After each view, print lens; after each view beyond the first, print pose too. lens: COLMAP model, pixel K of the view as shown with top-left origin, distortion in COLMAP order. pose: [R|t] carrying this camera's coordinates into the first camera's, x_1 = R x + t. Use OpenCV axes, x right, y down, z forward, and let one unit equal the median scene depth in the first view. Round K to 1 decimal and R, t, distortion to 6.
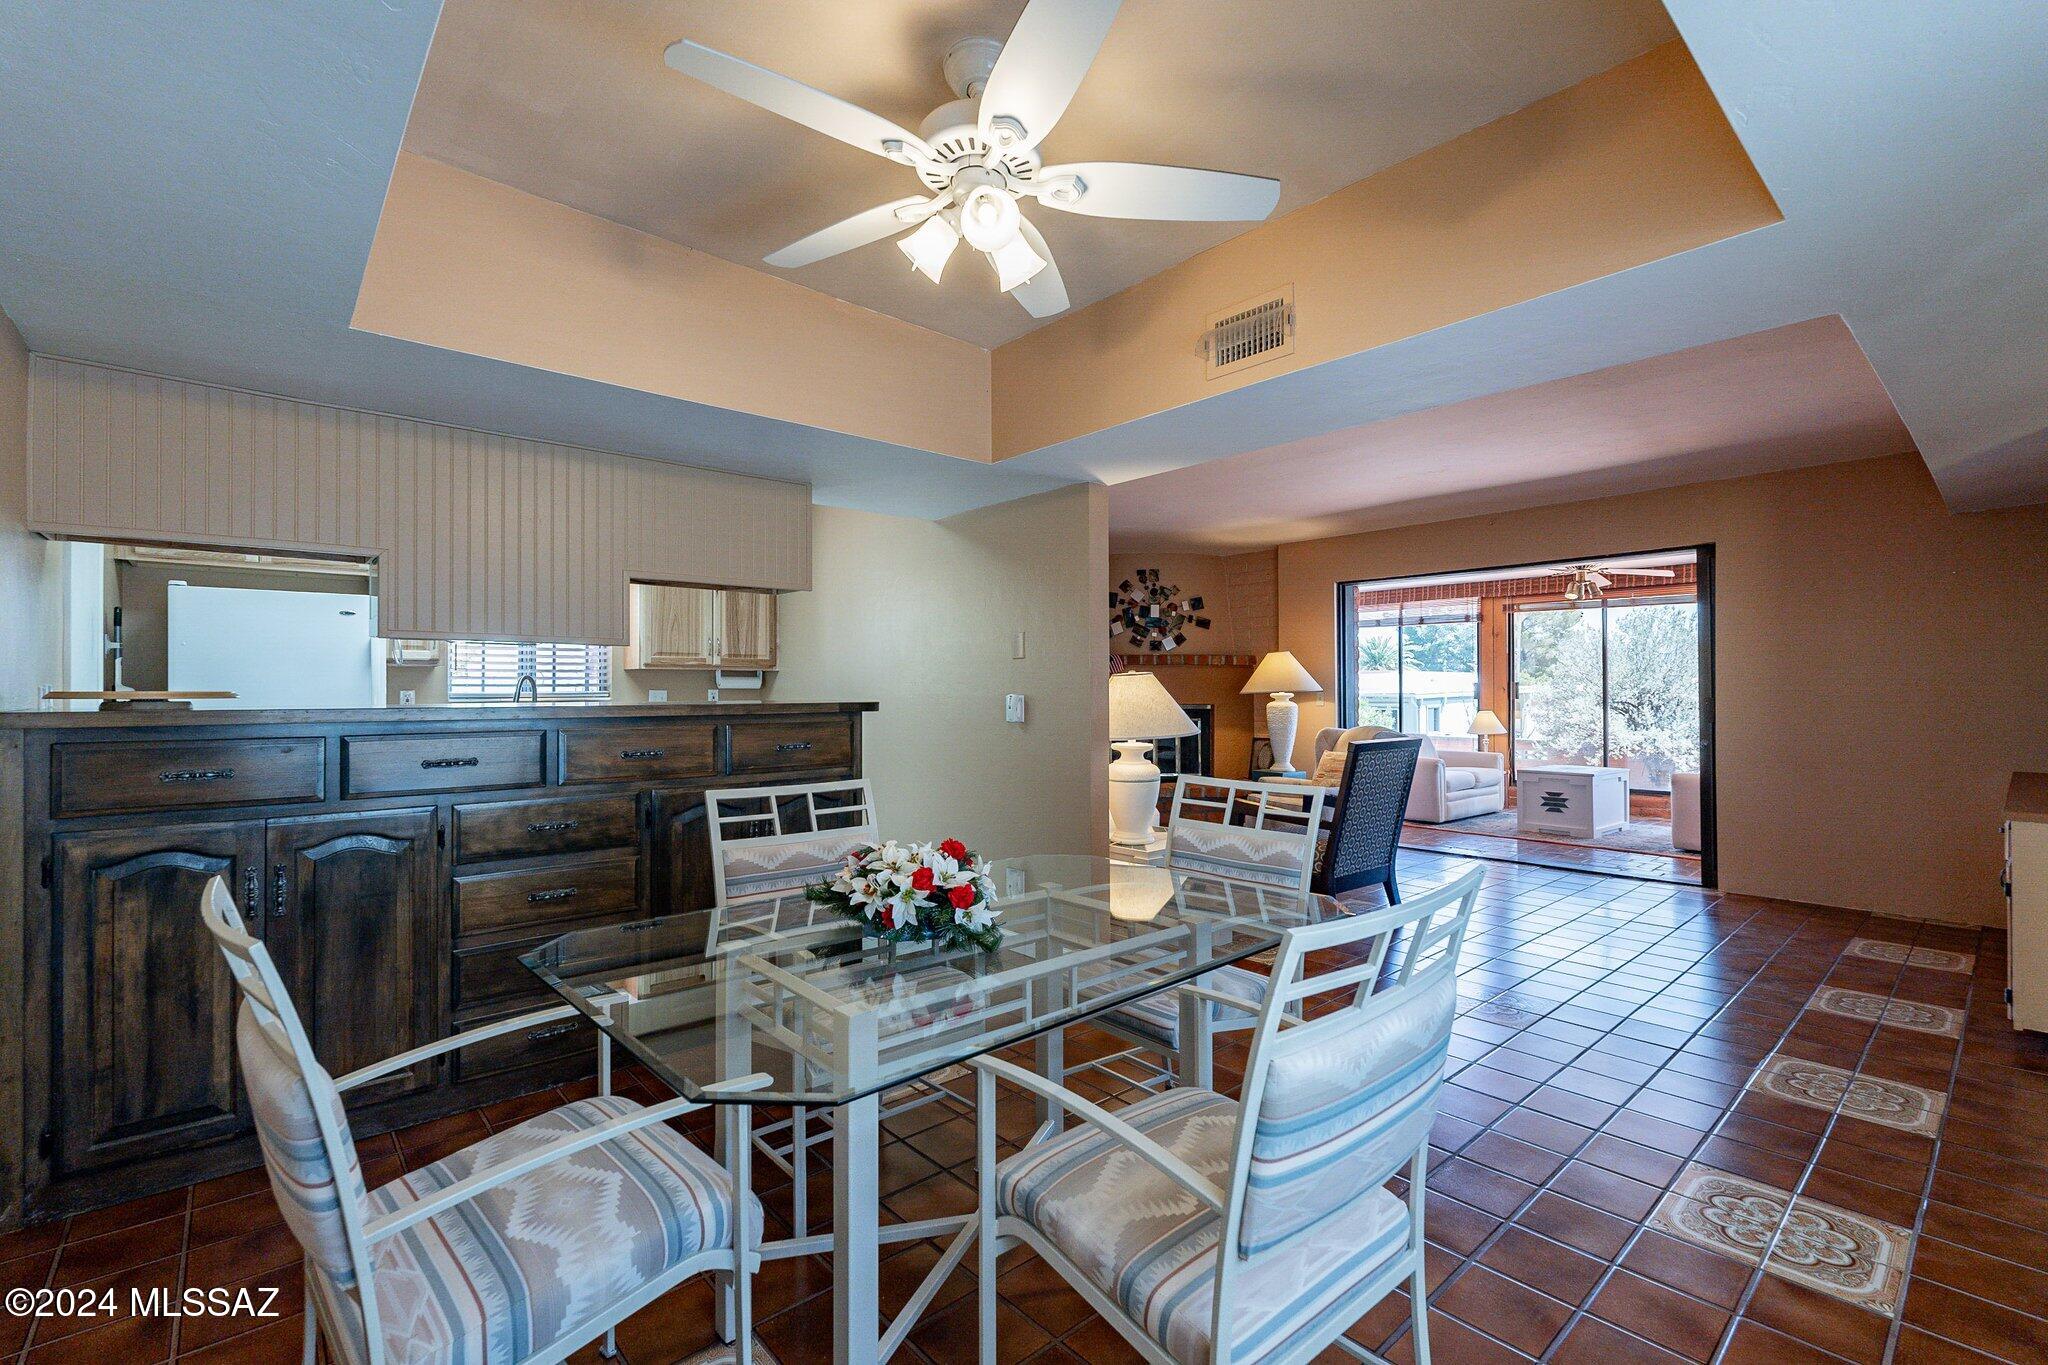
lens RADIAL K [[895.2, 0, 1023.0], [0, 895.2, 684.0], [0, 0, 1]] dist [-0.002782, -0.000050]
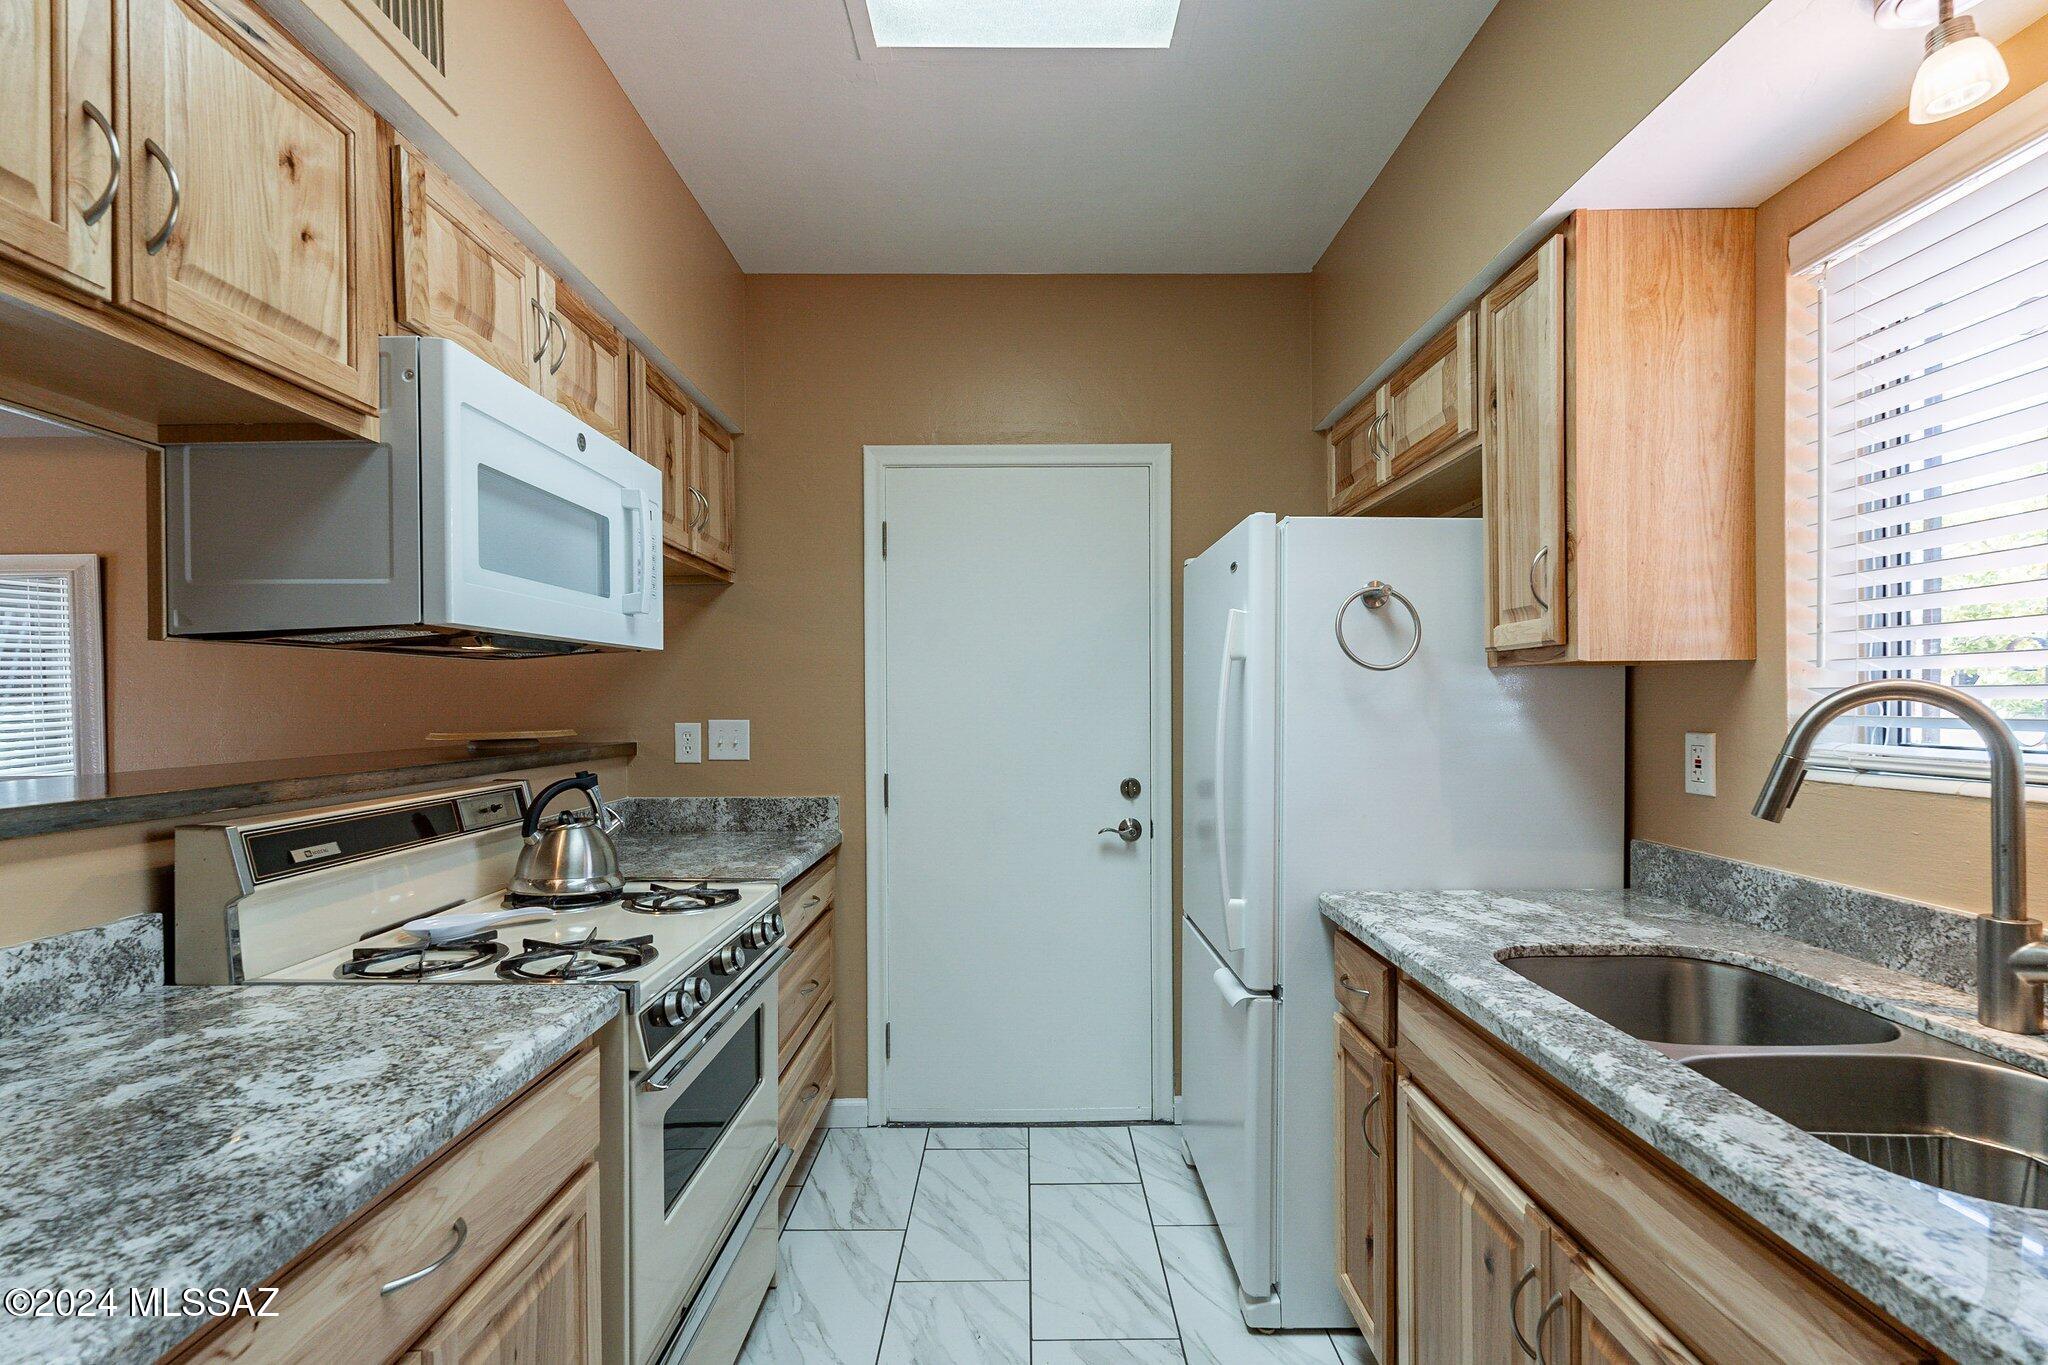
lens RADIAL K [[903.8, 0, 1025.6], [0, 903.8, 708.3], [0, 0, 1]] dist [-0.003408, -0.000143]
pose [[-0.653311, 0.014166, -0.756957, -0.187315], [0.013994, 0.999880, 0.006634, -0.005553], [0.756960, -0.006259, -0.653431, 0.711949]]
